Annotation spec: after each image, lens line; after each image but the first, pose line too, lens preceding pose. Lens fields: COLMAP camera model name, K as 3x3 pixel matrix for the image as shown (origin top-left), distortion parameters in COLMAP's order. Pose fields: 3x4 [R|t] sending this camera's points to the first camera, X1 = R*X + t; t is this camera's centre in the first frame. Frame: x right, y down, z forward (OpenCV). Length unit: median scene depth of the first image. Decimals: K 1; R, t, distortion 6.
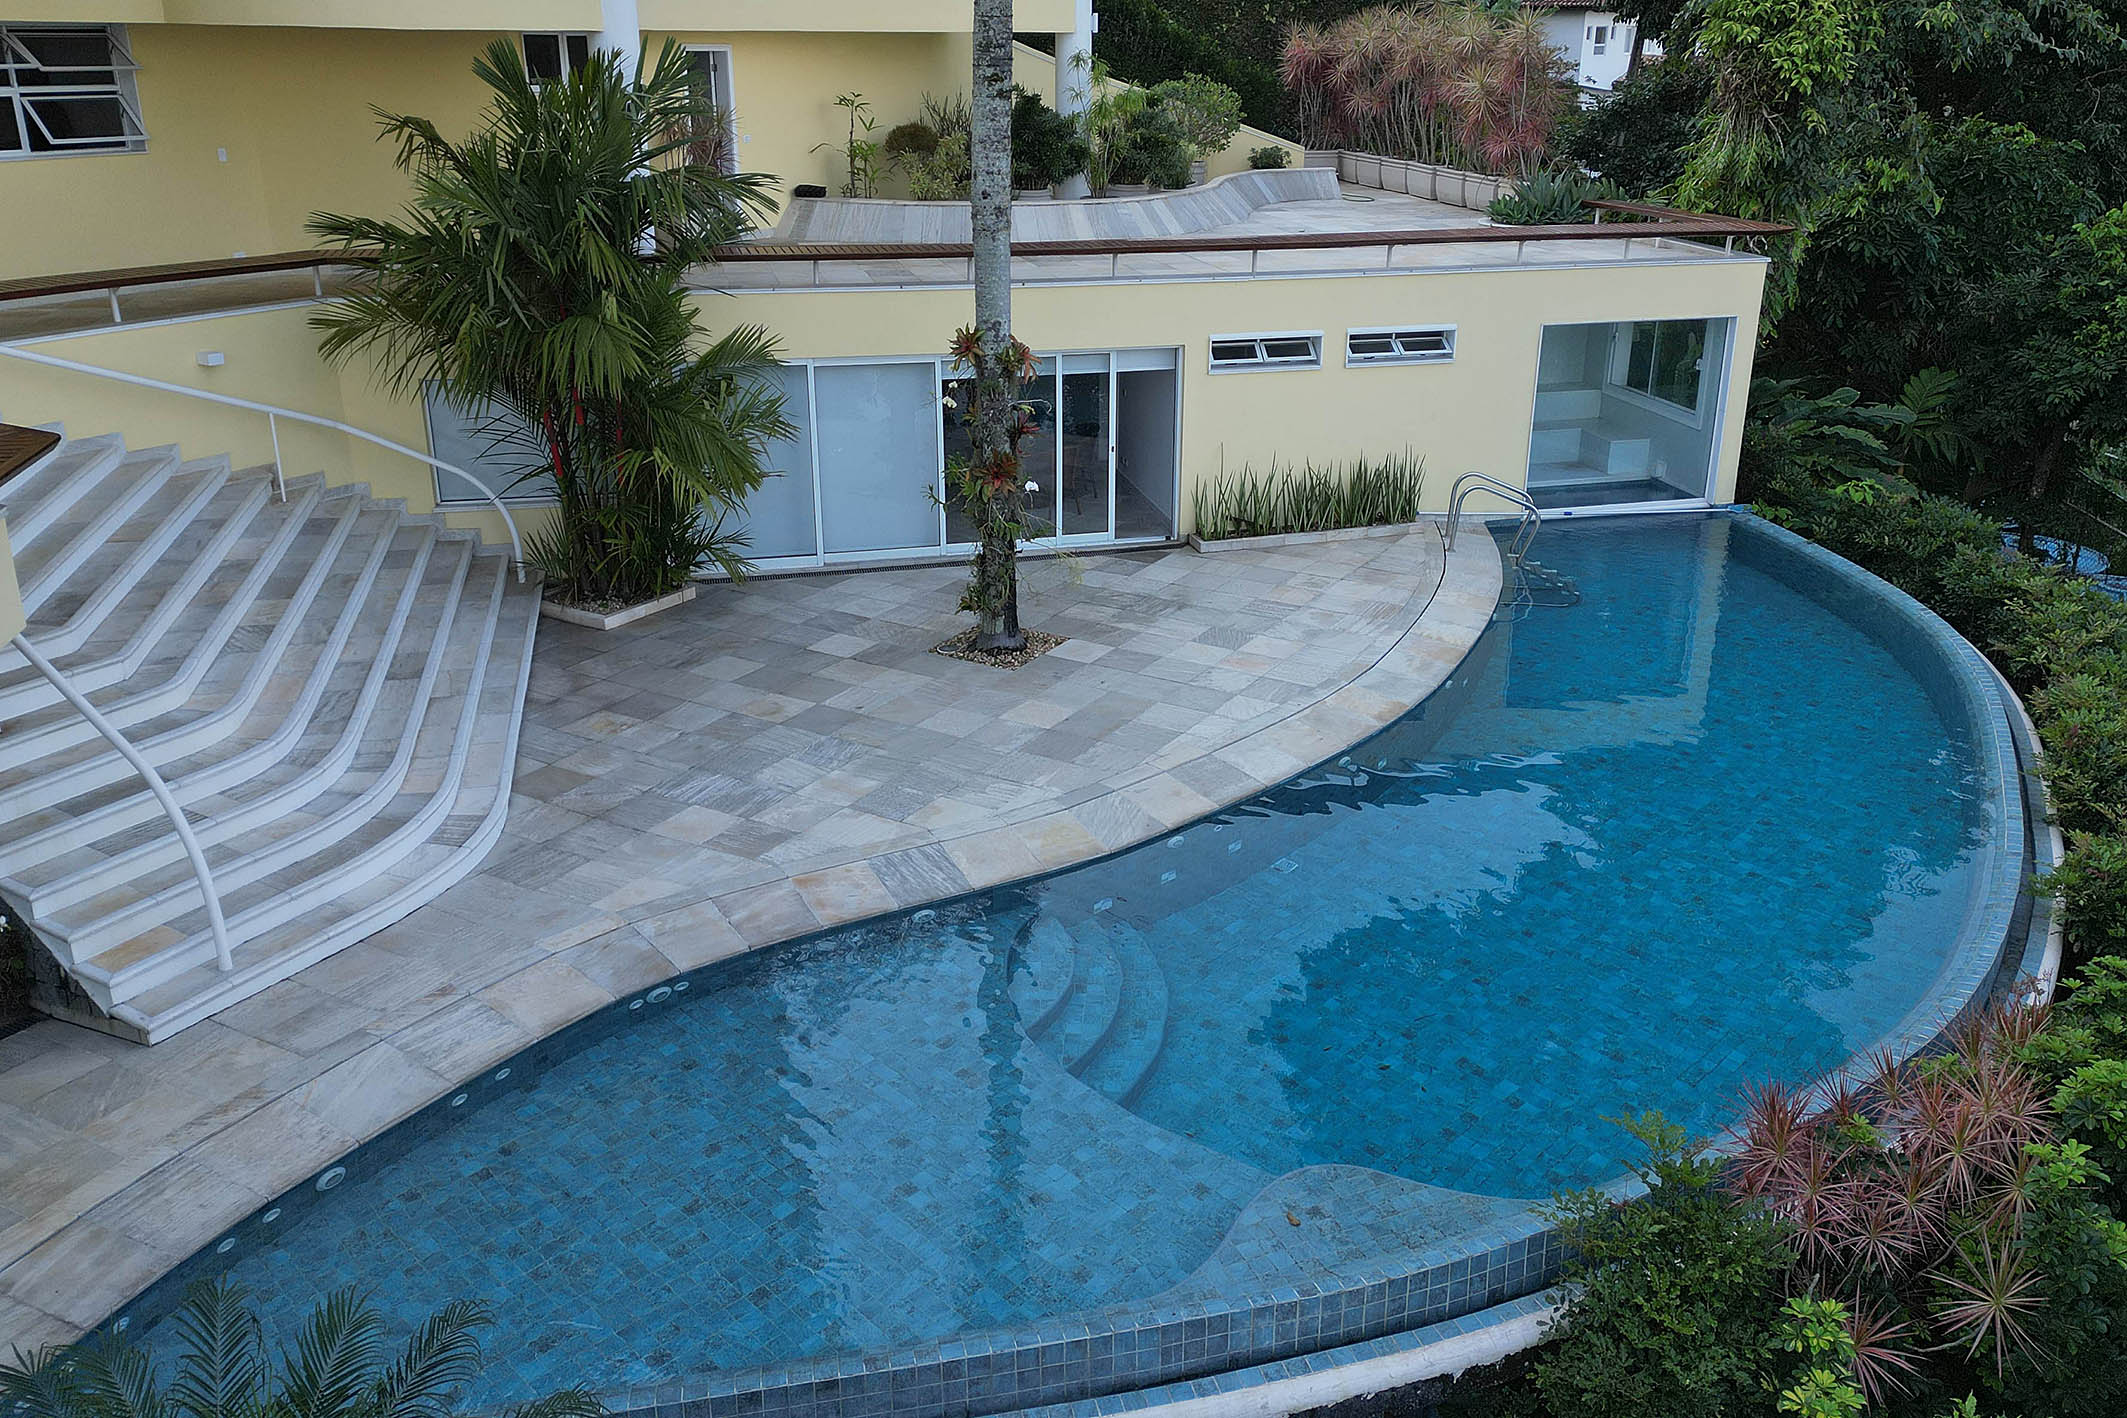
lens RADIAL K [[1663.2, 0, 1104.2], [0, 1663.2, 617.2], [0, 0, 1]] dist [0.089739, -0.090422]
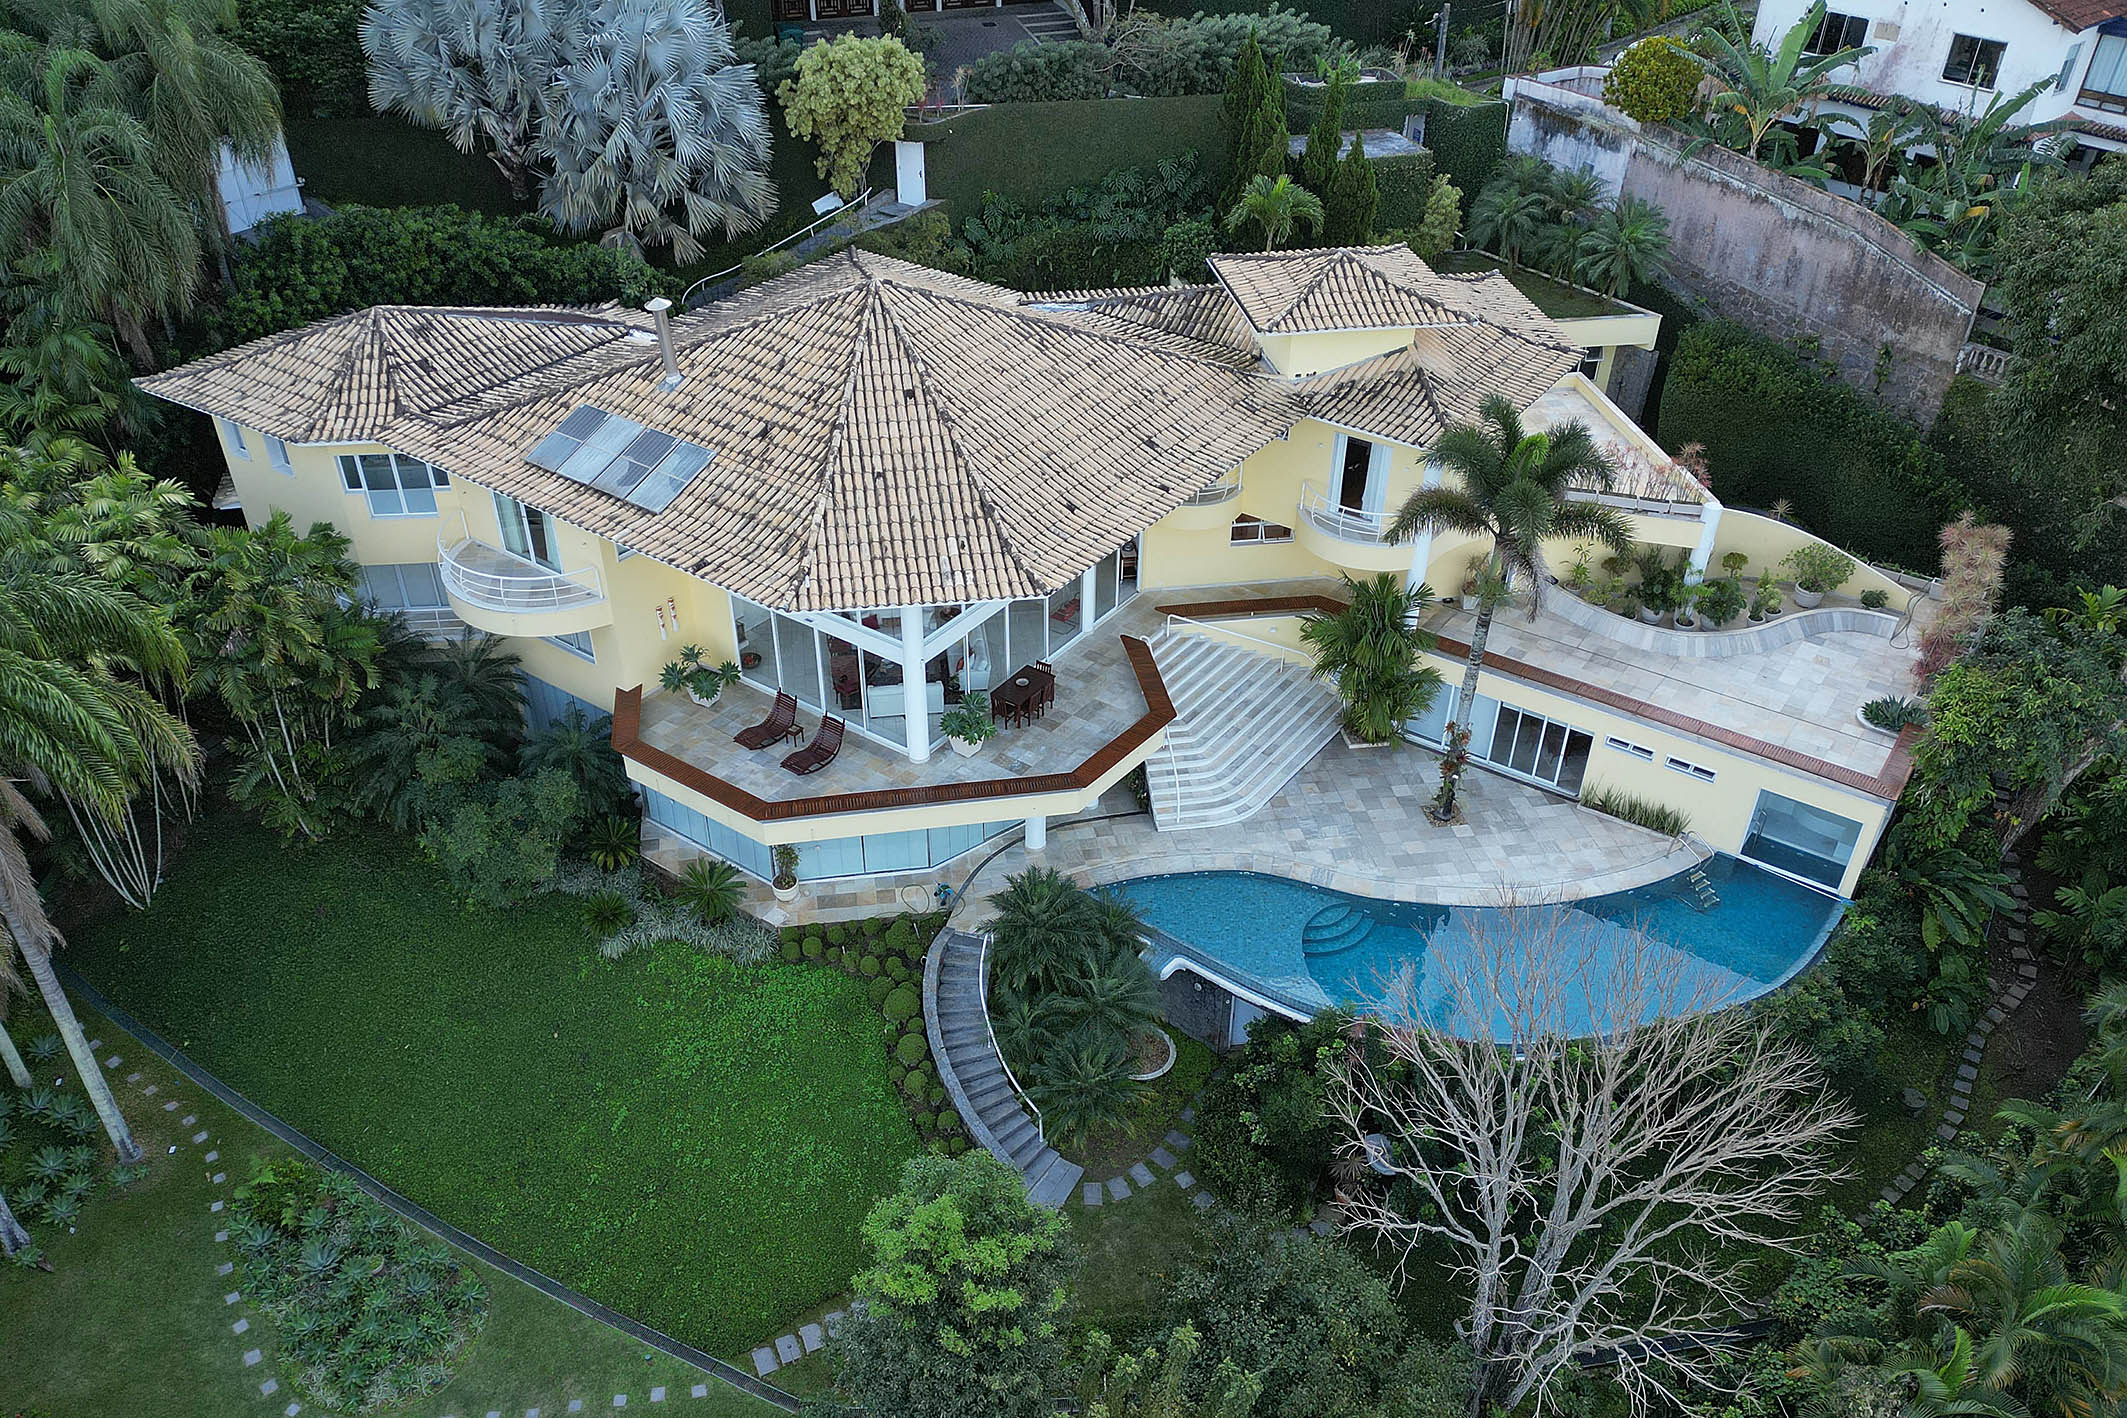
lens RADIAL K [[1578.9, 0, 1065.1], [0, 1578.9, 768.0], [0, 0, 1]] dist [0.094643, -0.101328]
pose [[0.640067, 0.448647, -0.623722, 1.127802], [-0.259859, 0.890371, 0.373781, -0.861814], [0.723040, -0.077165, 0.686483, -1.281385]]
